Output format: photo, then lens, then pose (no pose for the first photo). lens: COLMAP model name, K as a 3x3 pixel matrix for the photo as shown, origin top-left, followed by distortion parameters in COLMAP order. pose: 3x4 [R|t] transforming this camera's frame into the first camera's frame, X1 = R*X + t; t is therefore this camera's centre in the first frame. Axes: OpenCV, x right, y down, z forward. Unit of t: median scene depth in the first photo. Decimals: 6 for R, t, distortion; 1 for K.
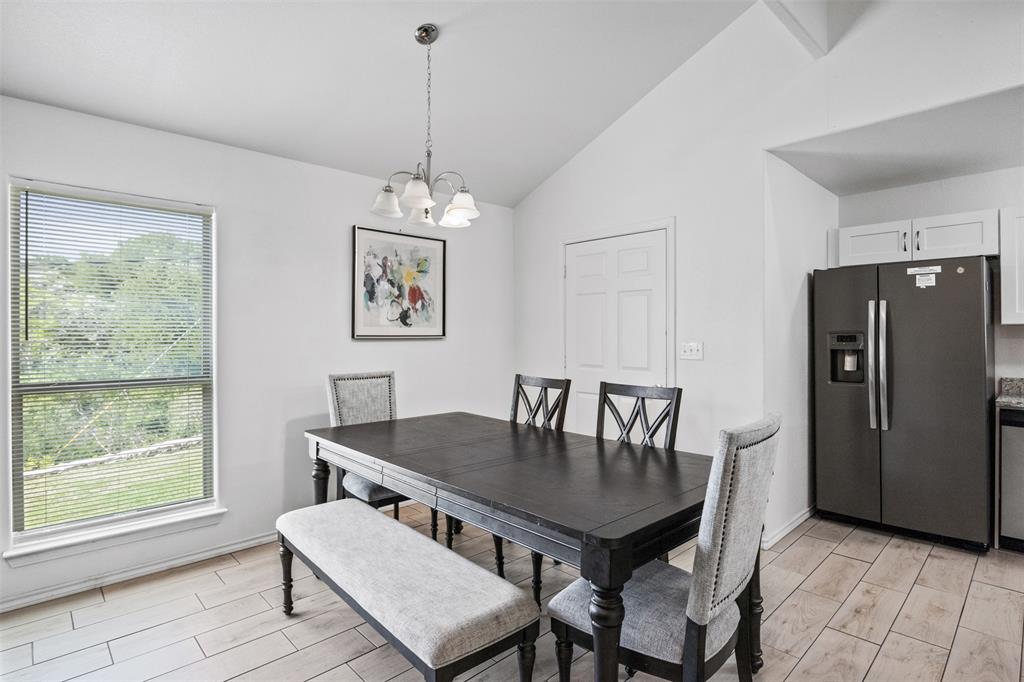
lens RADIAL K [[514.2, 0, 511.9], [0, 514.2, 333.6], [0, 0, 1]] dist [-0.006464, -0.000432]
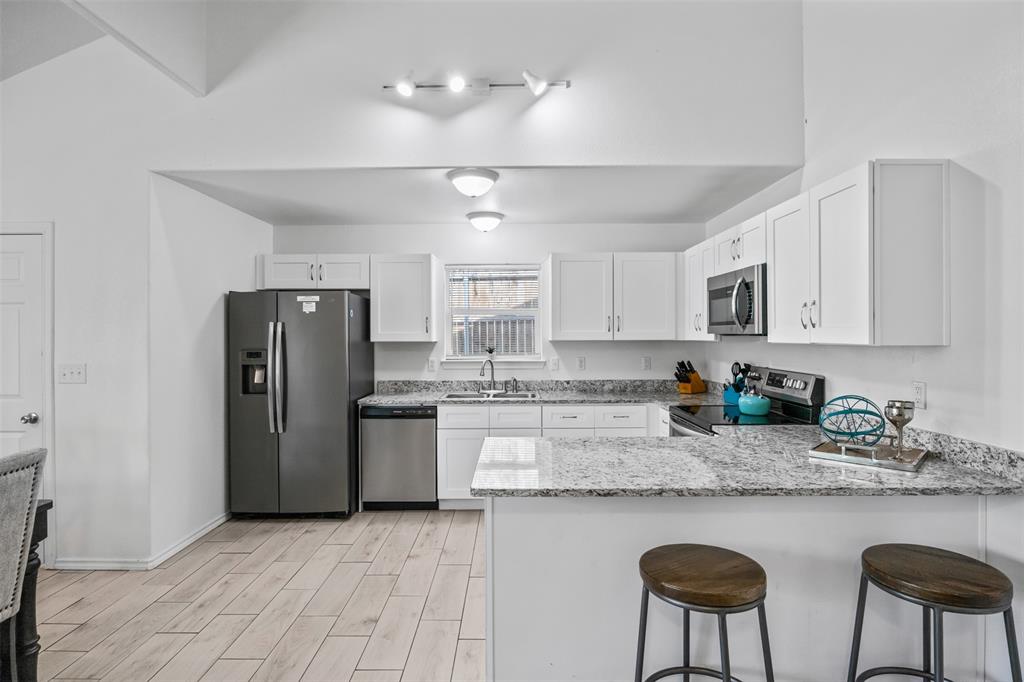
lens RADIAL K [[514.2, 0, 511.9], [0, 514.2, 333.6], [0, 0, 1]] dist [-0.006464, -0.000432]
pose [[0.694980, 0.000155, 0.719029, 0.252064], [0.001178, 0.999998, -0.001354, -0.036791], [-0.719028, 0.001788, 0.694979, -0.197251]]
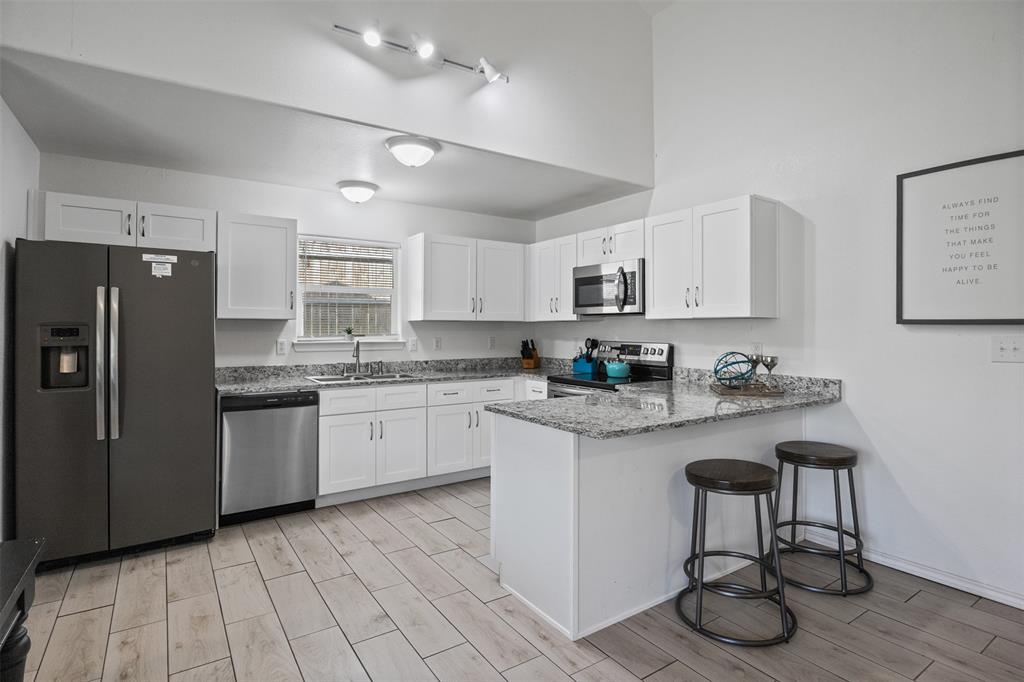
lens RADIAL K [[518.7, 0, 511.9], [0, 518.7, 320.1], [0, 0, 1]] dist [-0.004819, -0.001564]
pose [[0.173039, 0.017246, 0.984764, -0.010490], [-0.004154, 0.999851, -0.016780, 0.001789], [-0.984906, -0.001187, 0.173084, 0.199097]]
